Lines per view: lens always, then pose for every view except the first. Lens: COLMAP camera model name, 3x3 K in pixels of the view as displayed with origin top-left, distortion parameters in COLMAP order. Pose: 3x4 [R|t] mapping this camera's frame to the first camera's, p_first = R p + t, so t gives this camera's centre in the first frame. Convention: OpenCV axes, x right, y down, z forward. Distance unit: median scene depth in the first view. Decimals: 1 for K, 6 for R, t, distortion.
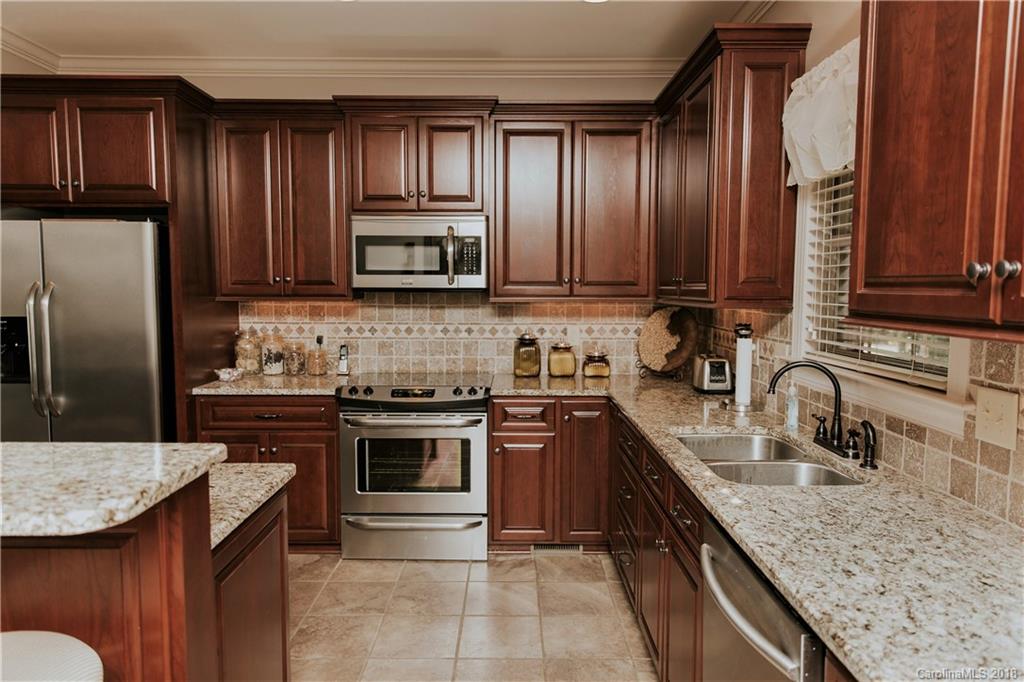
lens RADIAL K [[663.8, 0, 509.7], [0, 663.8, 337.1], [0, 0, 1]] dist [0.021336, 0.001897]
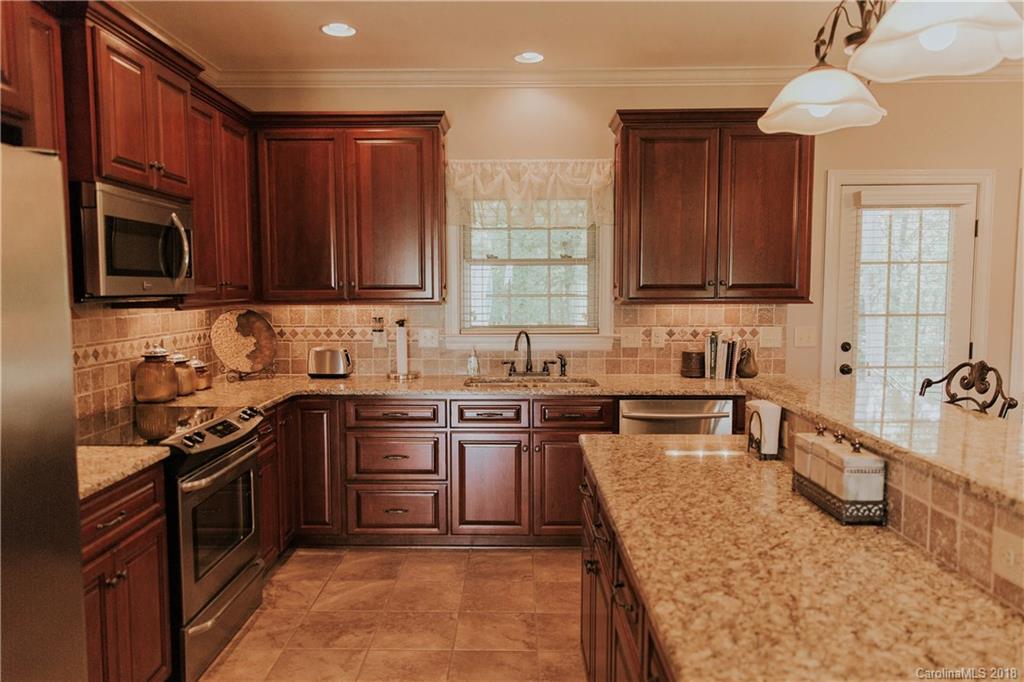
lens RADIAL K [[718.0, 0, 504.1], [0, 718.0, 348.5], [0, 0, 1]] dist [-0.017563, 0.011249]
pose [[0.054298, -0.089842, 0.994475, -0.809435], [0.082464, 0.992945, 0.085202, -0.045488], [-0.995114, 0.077382, 0.061323, 0.510814]]
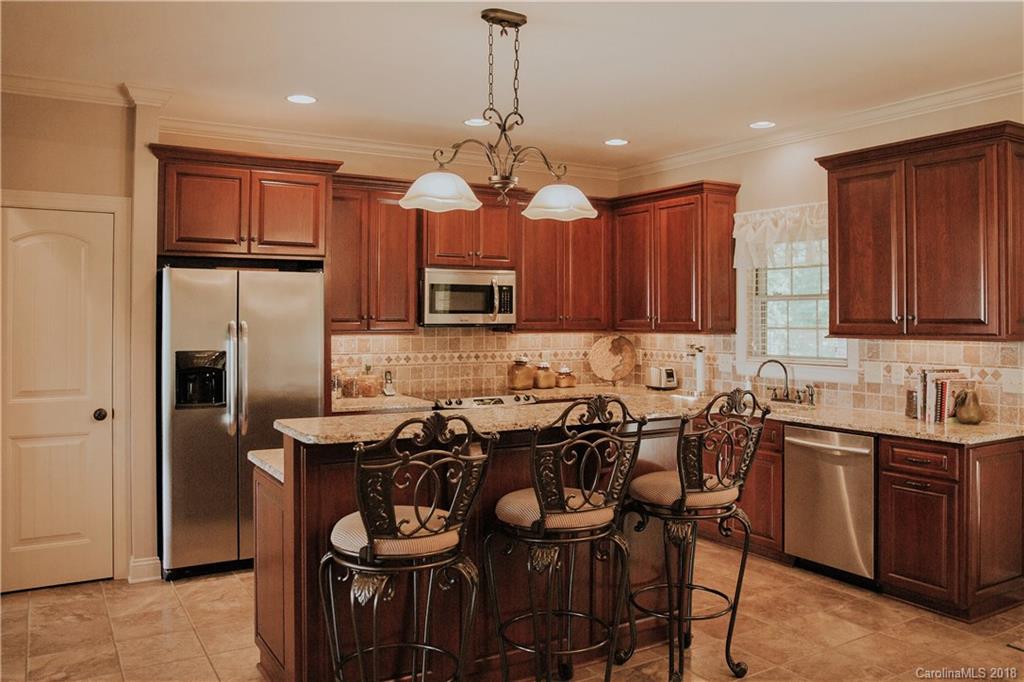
lens RADIAL K [[821.9, 0, 524.2], [0, 821.9, 305.6], [0, 0, 1]] dist [0.043229, -0.056006]
pose [[0.856925, 0.005822, 0.515409, -0.800494], [0.042353, 0.995760, -0.081665, 0.025520], [-0.513699, 0.091810, 0.853044, -0.406396]]
